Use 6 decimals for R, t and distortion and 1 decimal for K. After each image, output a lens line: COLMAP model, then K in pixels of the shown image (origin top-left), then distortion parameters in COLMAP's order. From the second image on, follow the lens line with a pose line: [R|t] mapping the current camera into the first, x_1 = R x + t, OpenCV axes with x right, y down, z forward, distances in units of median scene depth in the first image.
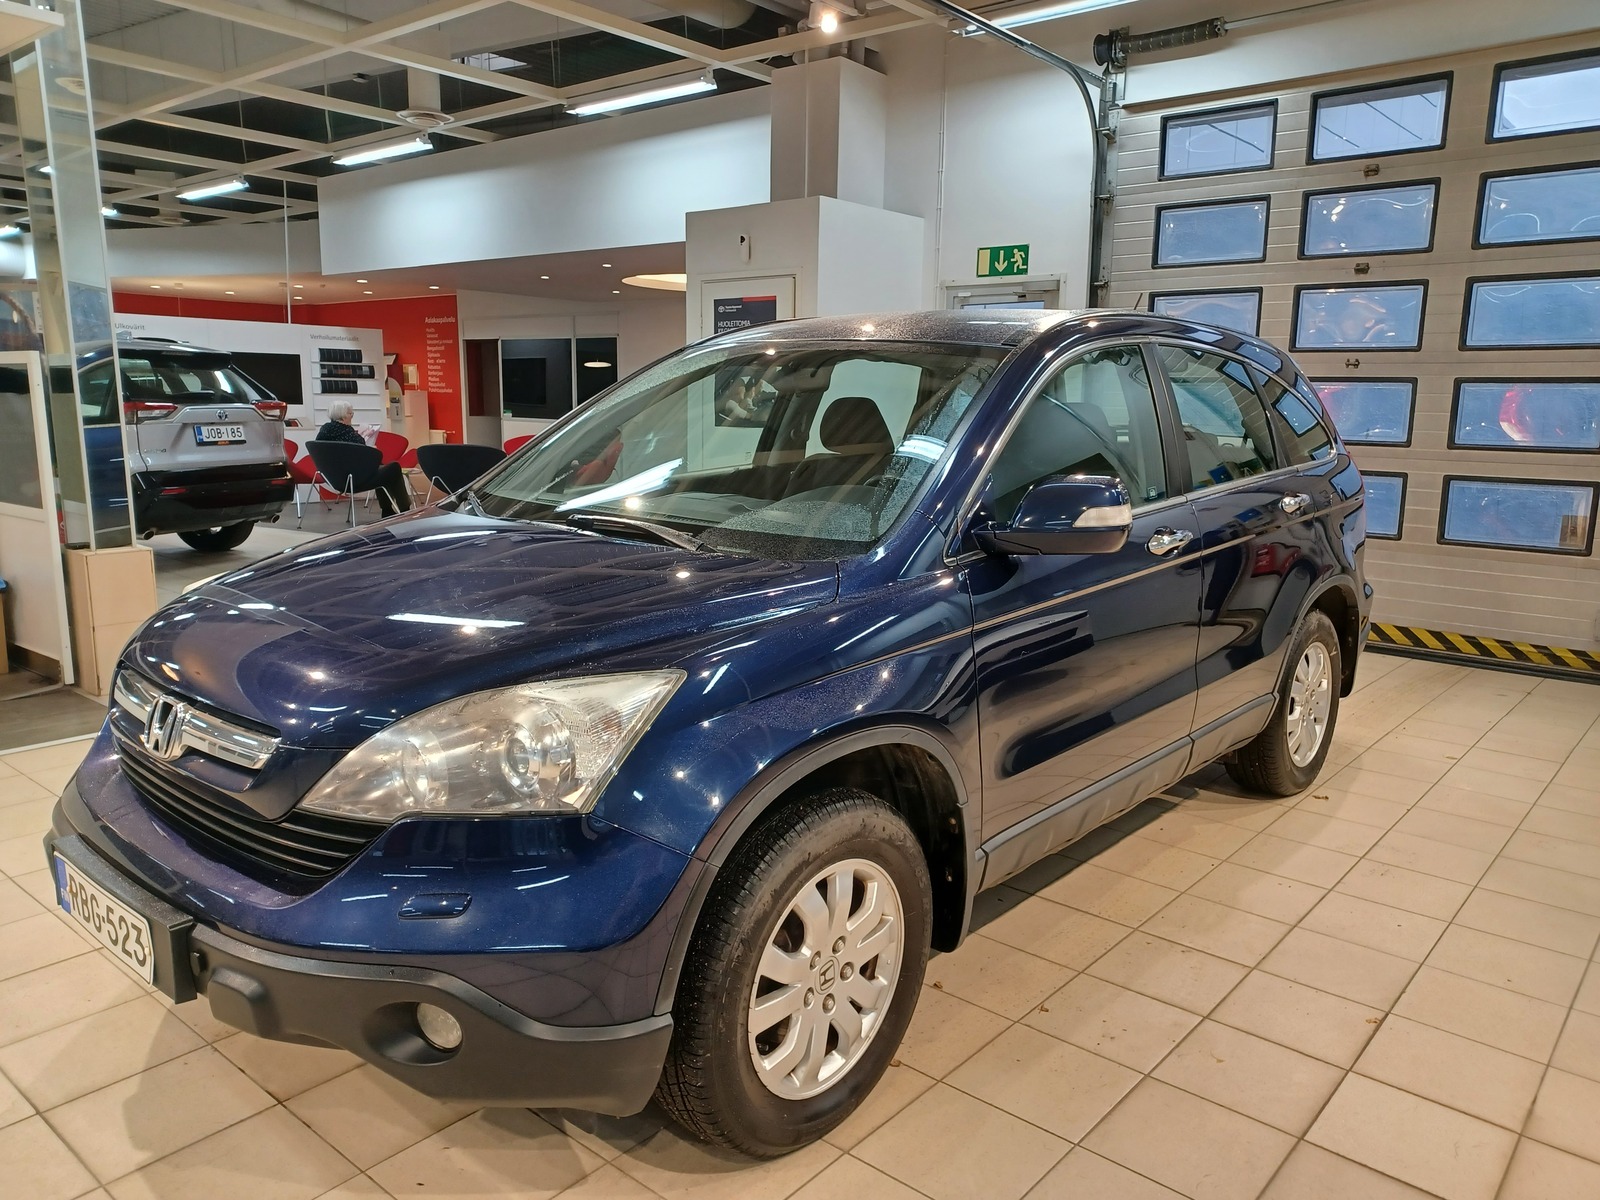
lens RADIAL K [[1151.7, 0, 800.0], [0, 1151.7, 600.0], [0, 0, 1]] dist [-0.000161, -0.002470]
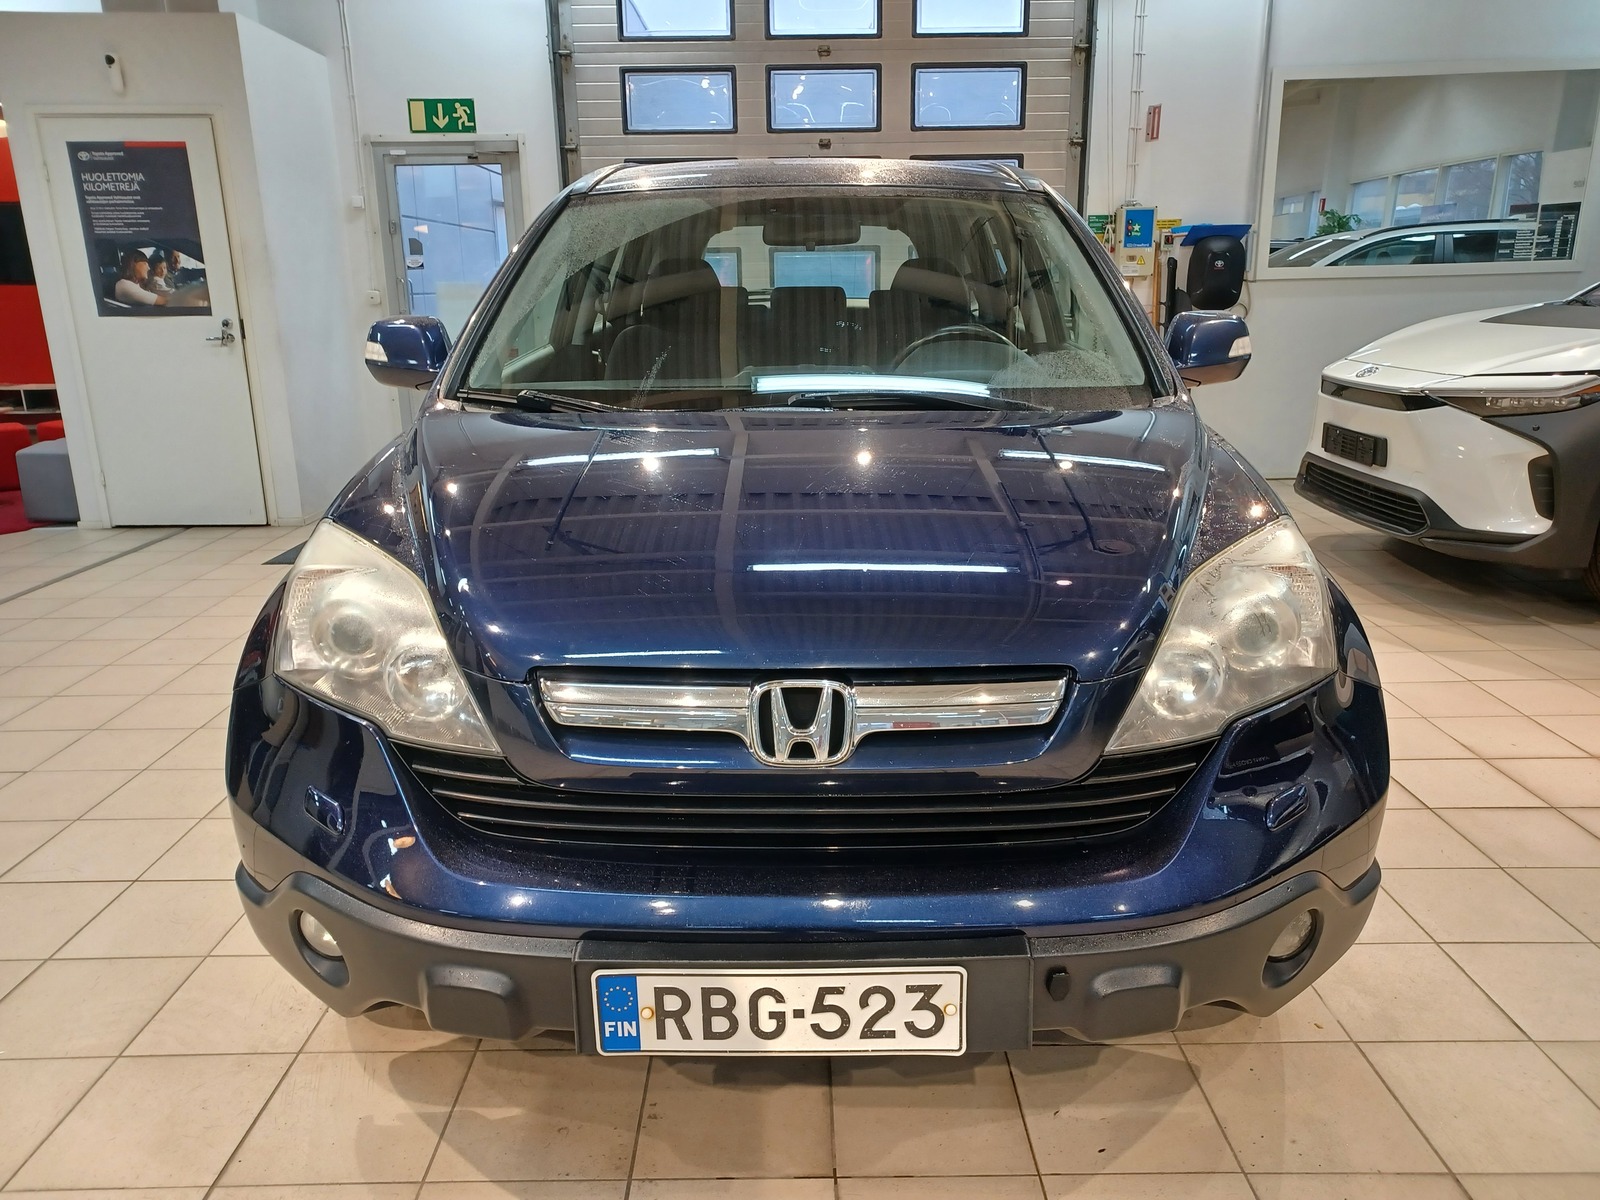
lens RADIAL K [[1148.0, 0, 800.0], [0, 1148.0, 600.0], [0, 0, 1]] dist [0.005537, 0.008982]
pose [[0.758998, -0.194271, 0.621435, -0.248006], [0.134182, 0.980632, 0.142678, -0.015023], [-0.637117, -0.024907, 0.770365, 0.124571]]
